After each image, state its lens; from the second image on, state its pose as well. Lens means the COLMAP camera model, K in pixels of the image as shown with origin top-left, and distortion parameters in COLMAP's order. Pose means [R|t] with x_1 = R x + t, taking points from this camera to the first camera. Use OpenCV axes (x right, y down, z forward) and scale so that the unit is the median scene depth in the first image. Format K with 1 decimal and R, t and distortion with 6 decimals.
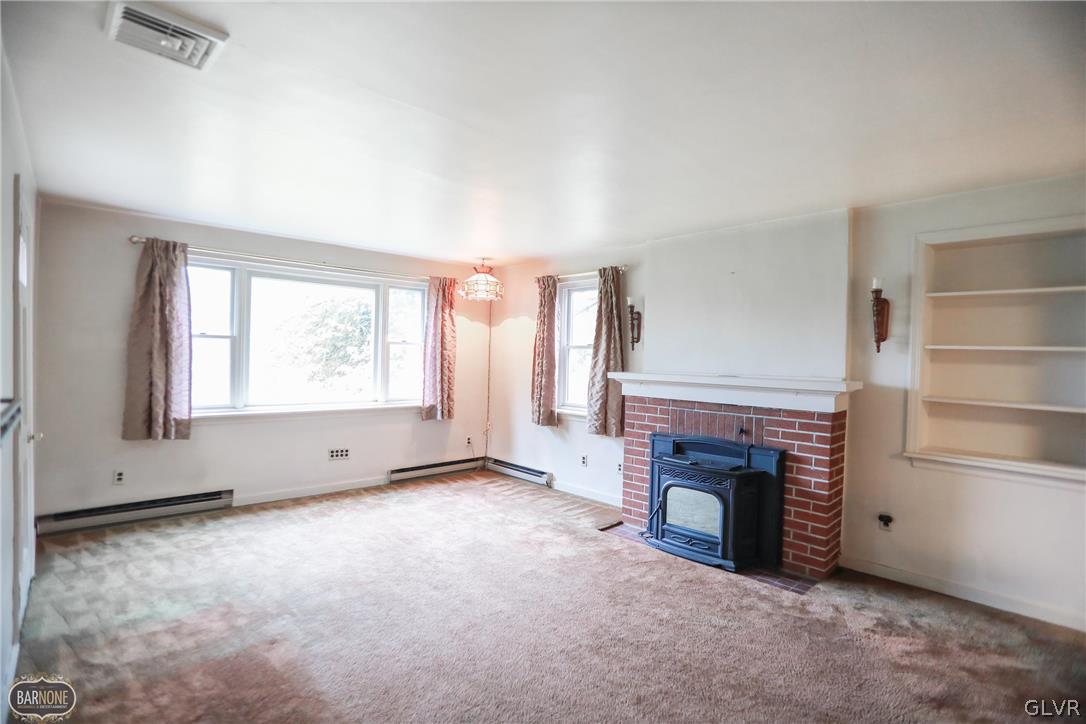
lens RADIAL K [[523.2, 0, 543.0], [0, 523.2, 362.0], [0, 0, 1]] dist [-0.087229, 0.042886]
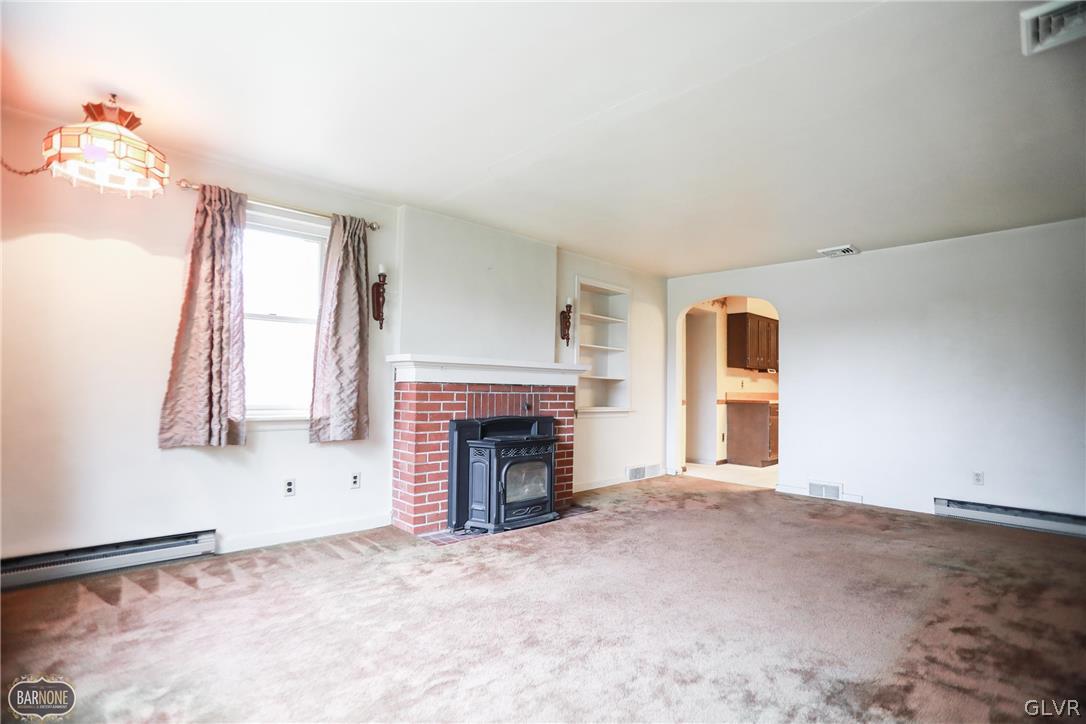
lens RADIAL K [[523.2, 0, 543.0], [0, 523.2, 362.0], [0, 0, 1]] dist [-0.087229, 0.042886]
pose [[0.010232, 0.026763, 0.999589, -0.711700], [-0.005472, 0.999628, -0.026708, 0.055957], [-0.999933, -0.005197, 0.010375, 0.833196]]
